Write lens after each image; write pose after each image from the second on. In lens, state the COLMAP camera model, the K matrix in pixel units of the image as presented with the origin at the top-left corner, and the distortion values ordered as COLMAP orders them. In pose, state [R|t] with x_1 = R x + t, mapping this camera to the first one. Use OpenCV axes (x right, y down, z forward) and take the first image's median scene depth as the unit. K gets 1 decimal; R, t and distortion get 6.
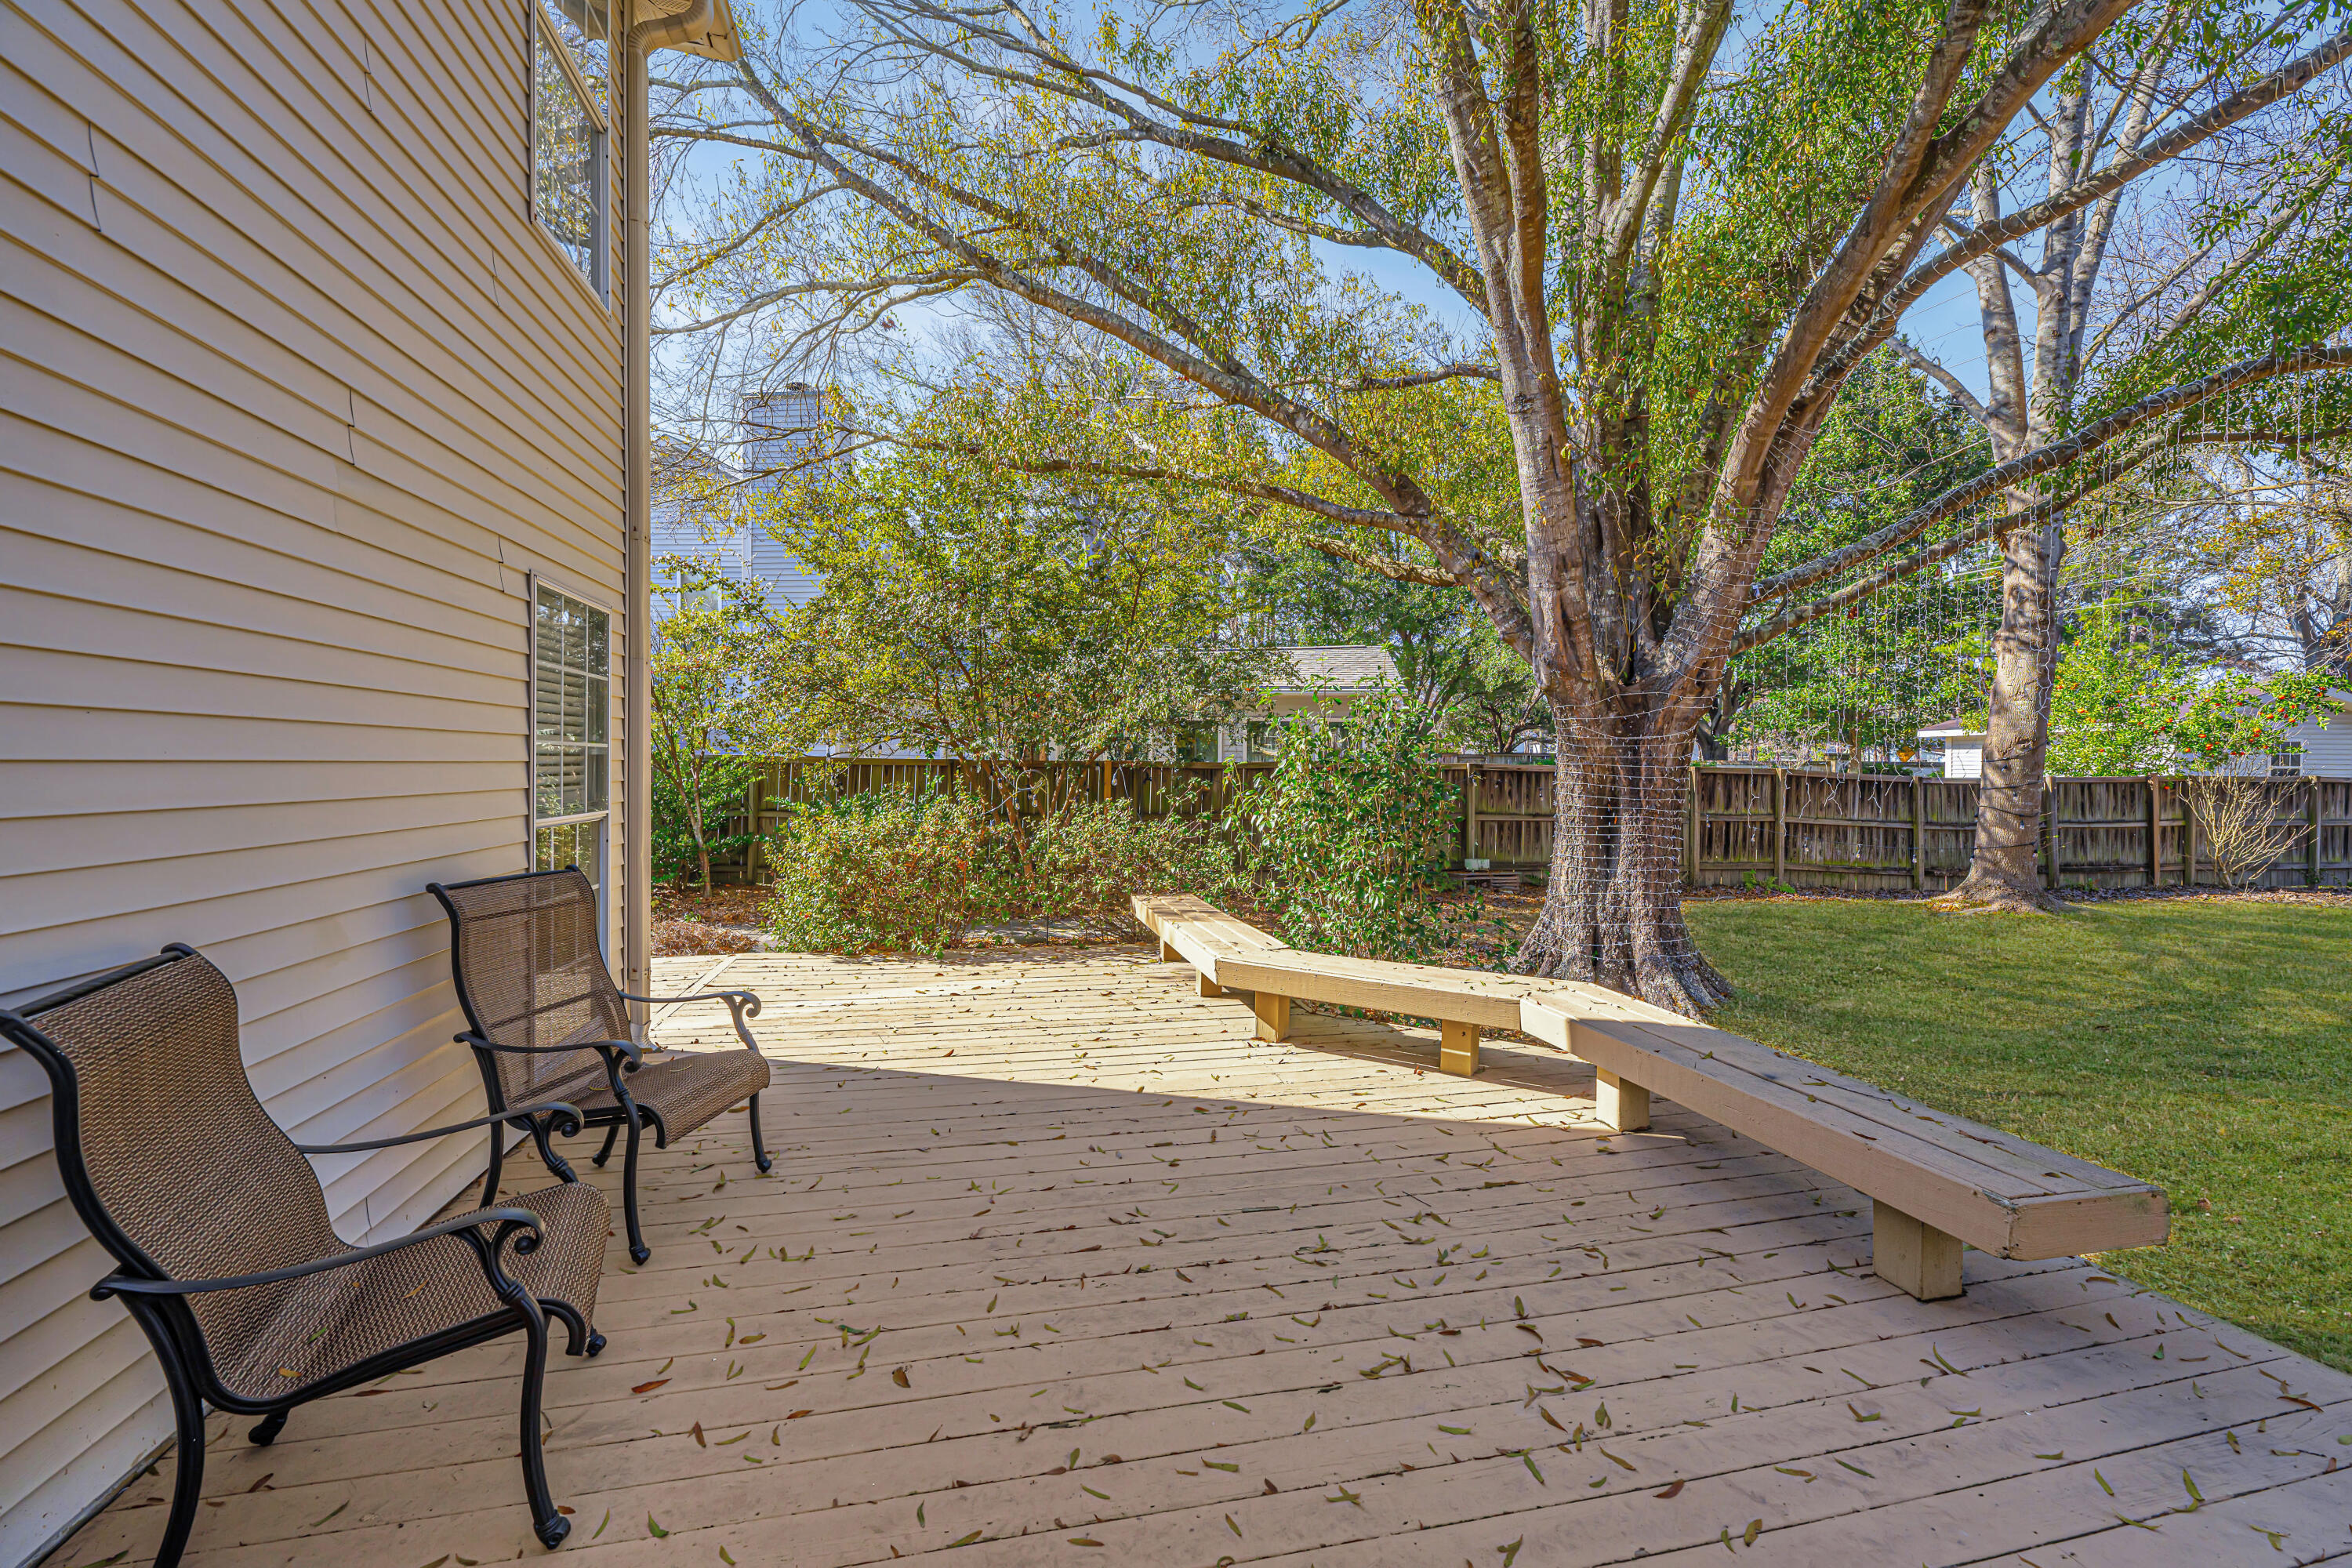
lens RADIAL K [[941.1, 0, 1173.1], [0, 941.1, 781.4], [0, 0, 1]] dist [-0.000173, 0.000119]
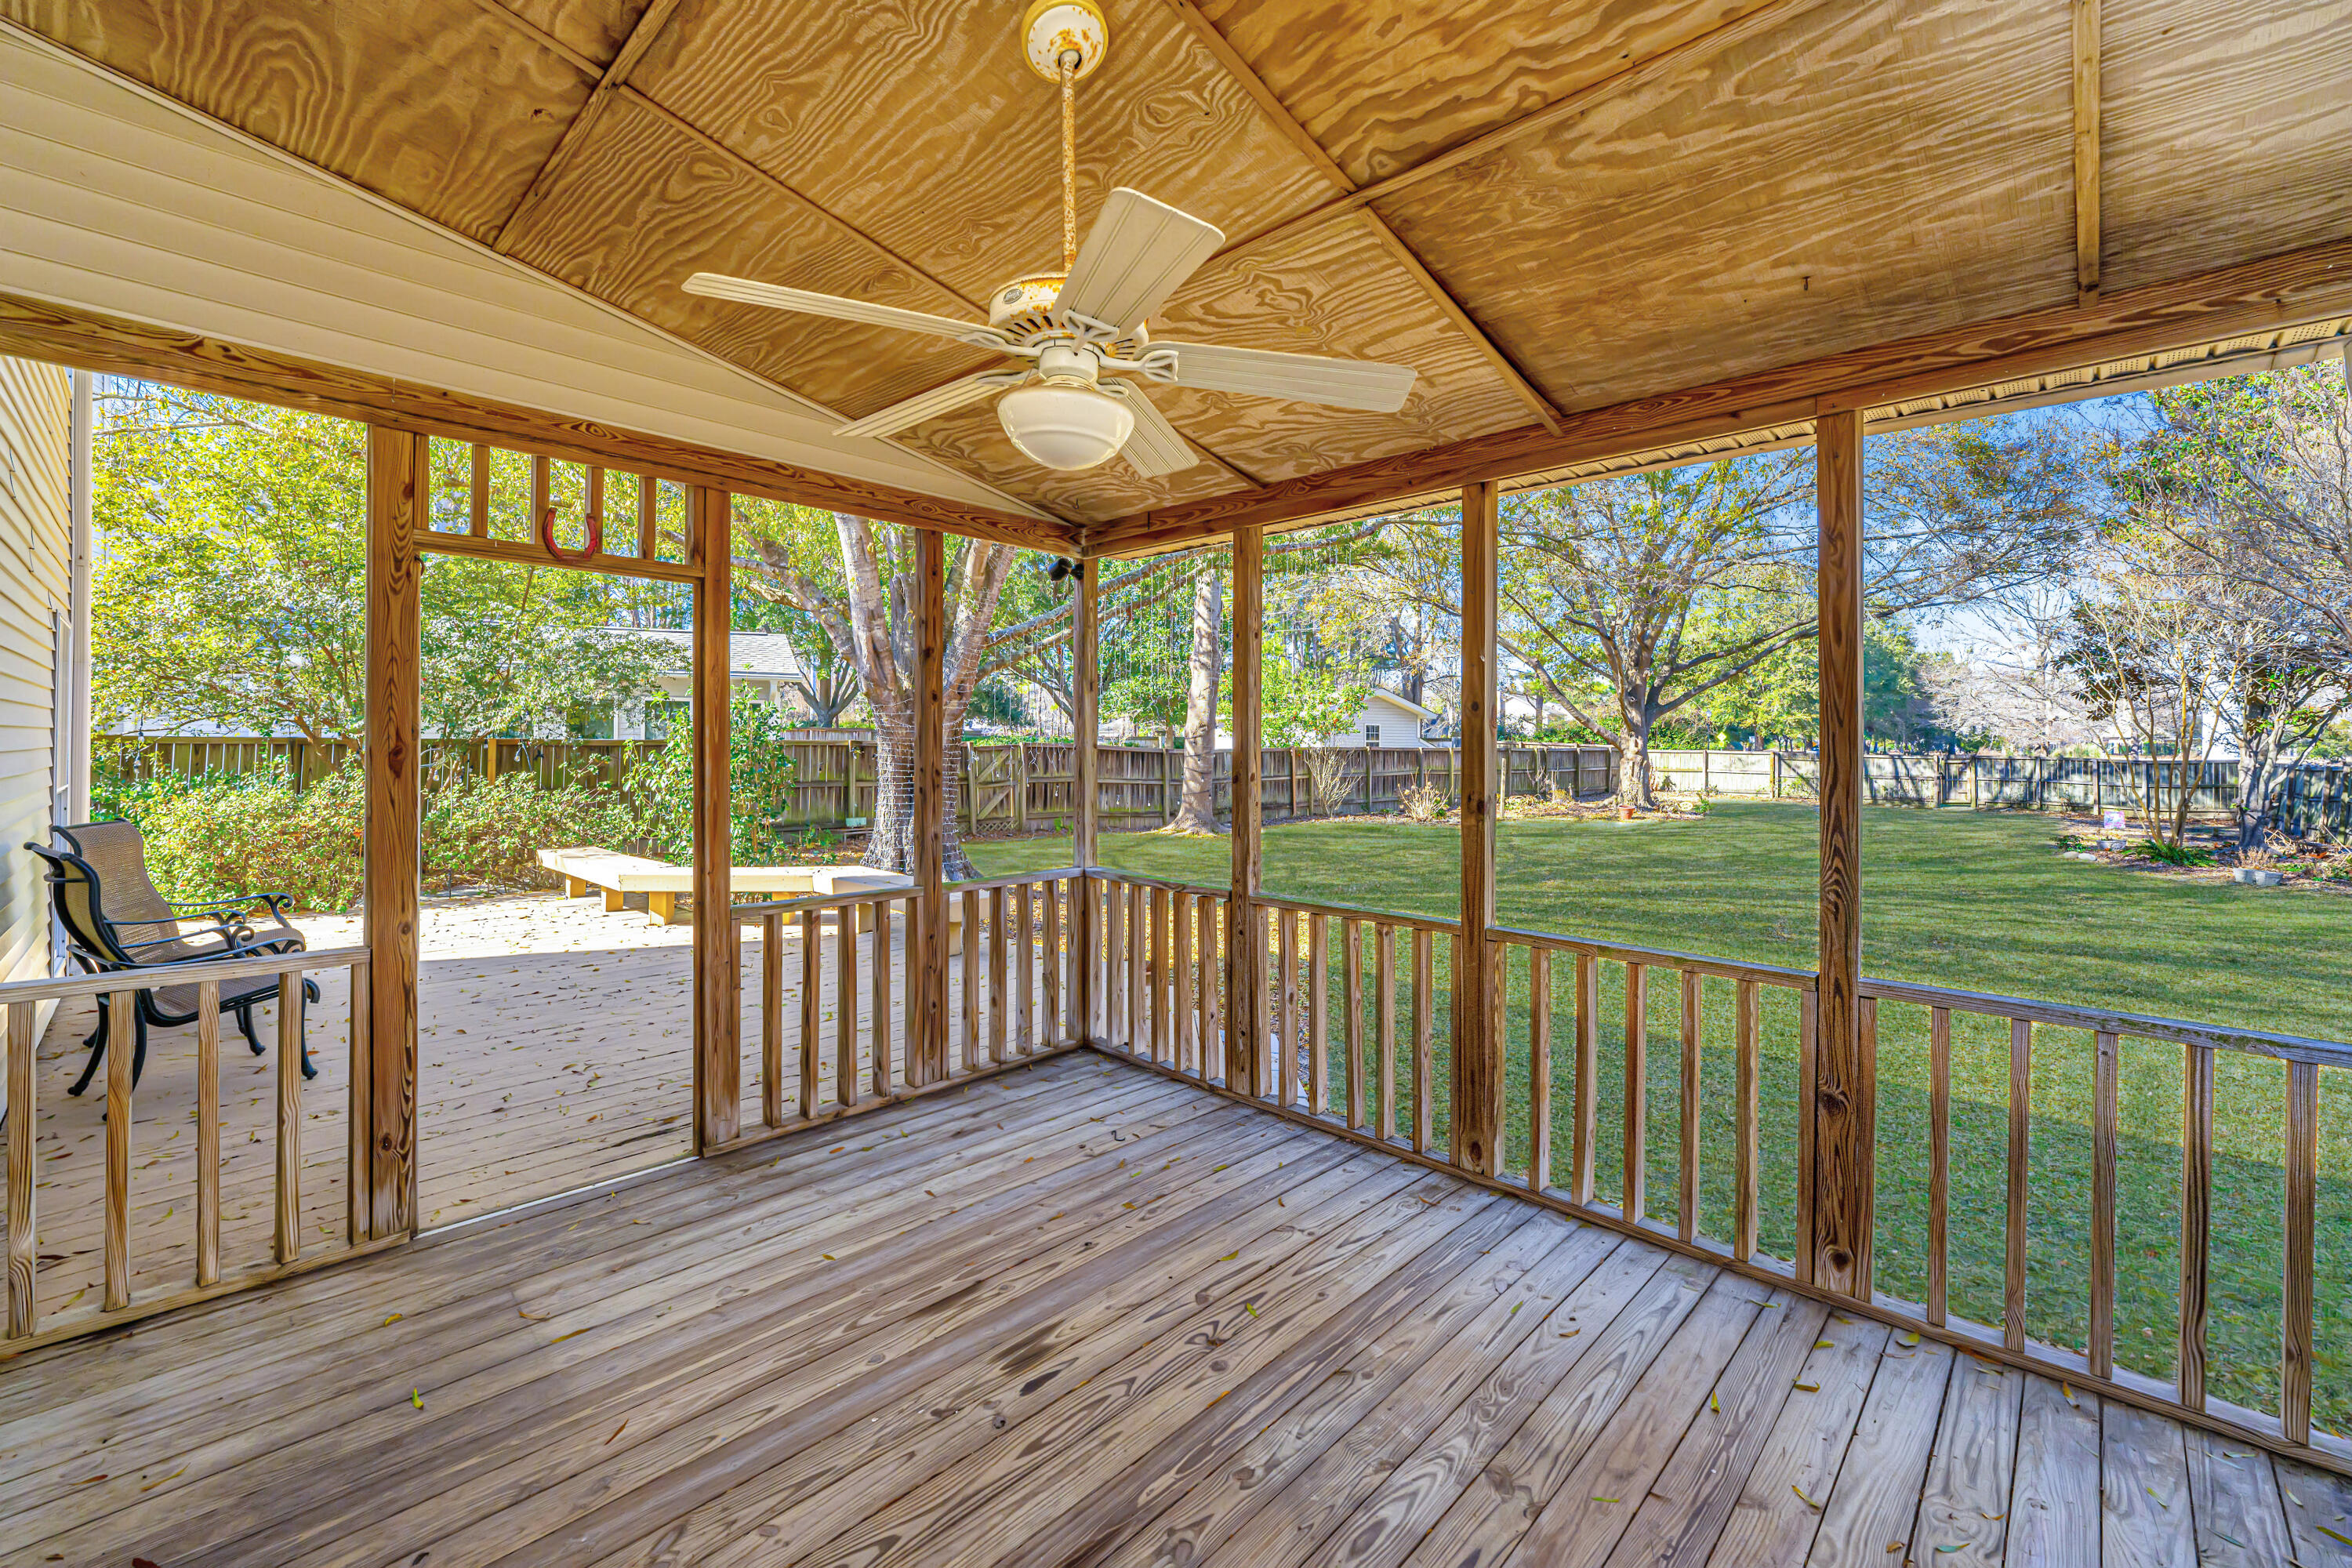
lens RADIAL K [[976.2, 0, 1181.6], [0, 976.2, 736.9], [0, 0, 1]] dist [-0.002643, 0.000028]
pose [[0.836530, -0.000093, 0.547921, -0.024396], [0.010635, 0.999814, -0.016068, 0.001460], [-0.547818, 0.019268, 0.836375, -0.343666]]
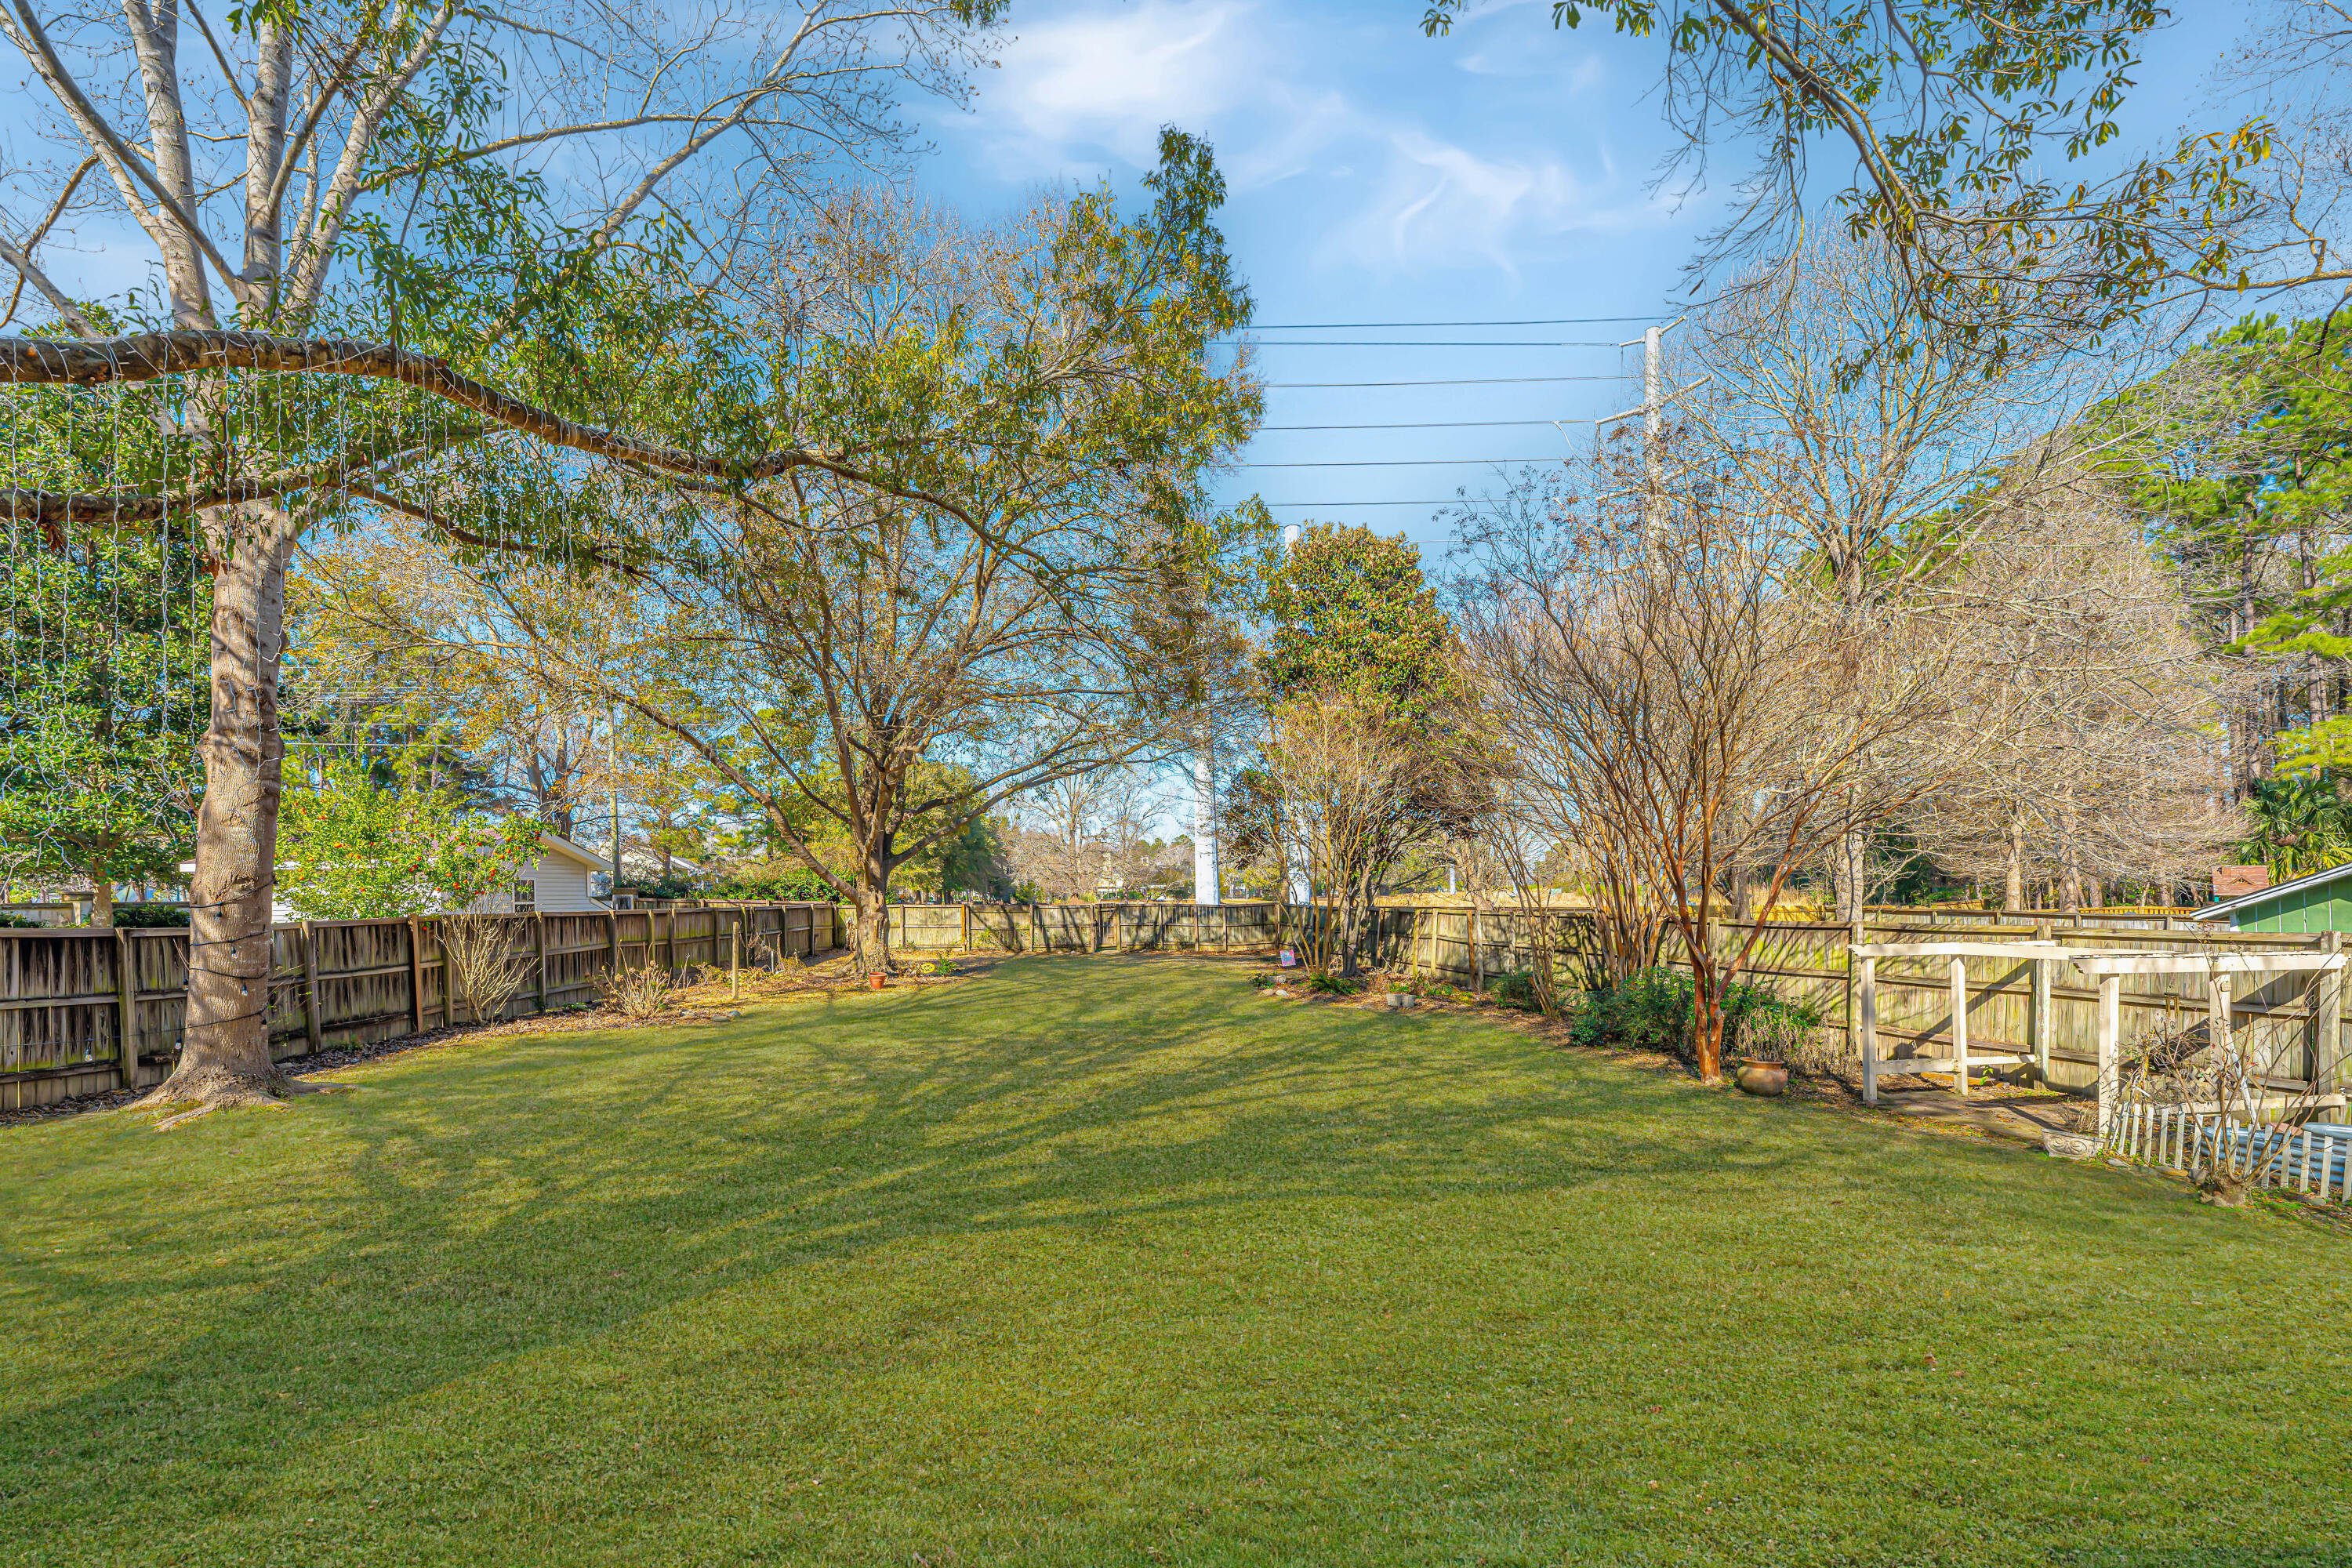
lens RADIAL K [[995.3, 0, 1084.5], [0, 995.3, 898.8], [0, 0, 1]] dist [-0.002020, 0.001023]
pose [[0.205788, -0.015218, 0.978478, 0.248397], [0.033862, 0.999391, 0.008422, -0.011086], [-0.978011, 0.031400, 0.206178, 0.162041]]
